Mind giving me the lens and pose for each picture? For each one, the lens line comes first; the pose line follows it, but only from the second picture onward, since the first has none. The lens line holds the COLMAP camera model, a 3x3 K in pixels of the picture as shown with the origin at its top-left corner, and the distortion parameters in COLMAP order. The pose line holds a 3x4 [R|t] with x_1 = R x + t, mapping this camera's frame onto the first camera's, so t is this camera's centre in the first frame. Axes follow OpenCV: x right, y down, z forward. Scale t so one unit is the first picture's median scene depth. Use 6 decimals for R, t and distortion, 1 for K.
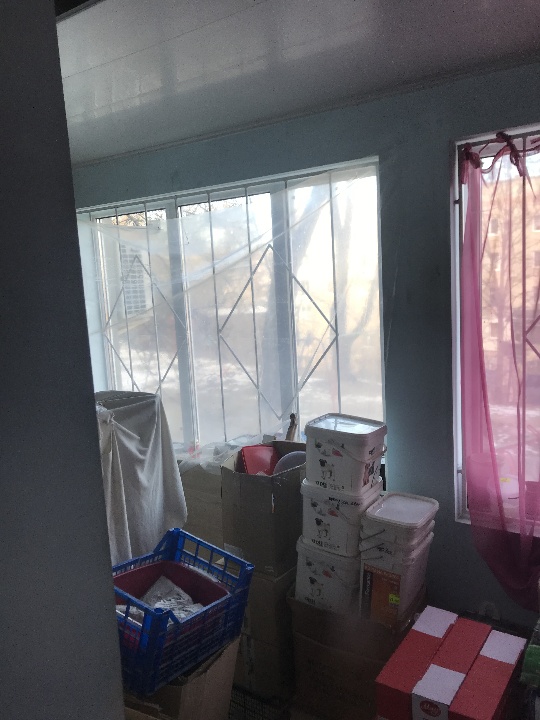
lens RADIAL K [[581.5, 0, 270.0], [0, 581.5, 360.0], [0, 0, 1]] dist [0.109584, -0.230296]
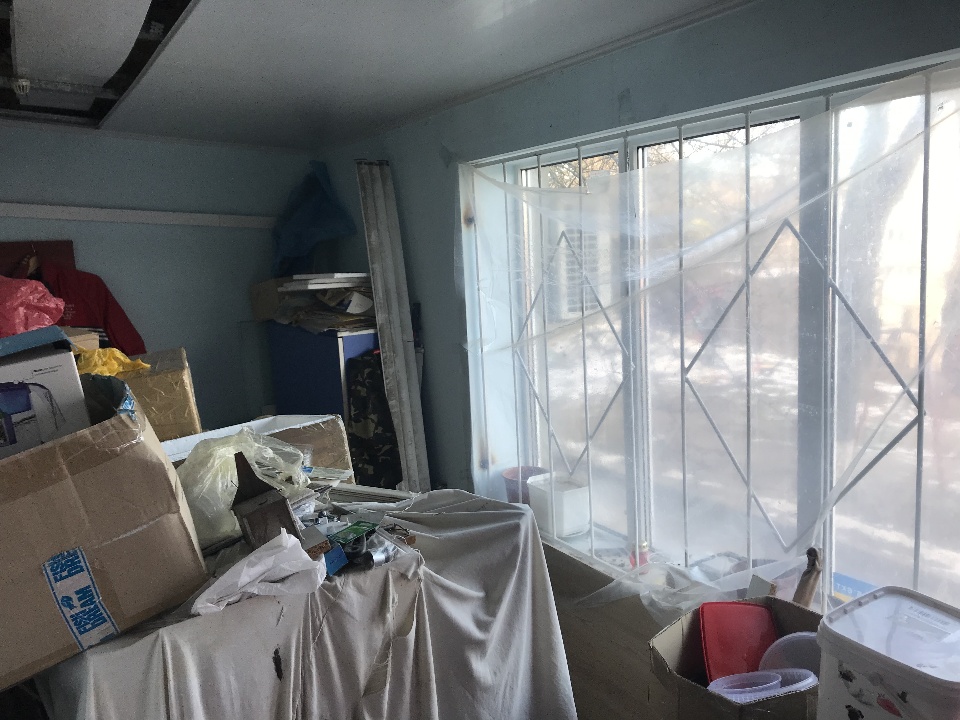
lens RADIAL K [[787.4, 0, 480.0], [0, 787.4, 360.0], [0, 0, 1]] dist [-0.000331, -0.013818]
pose [[0.911572, 0.069648, -0.405198, 0.042430], [-0.059577, 0.997522, 0.037431, -0.085338], [0.406801, -0.009981, 0.913462, 0.257272]]
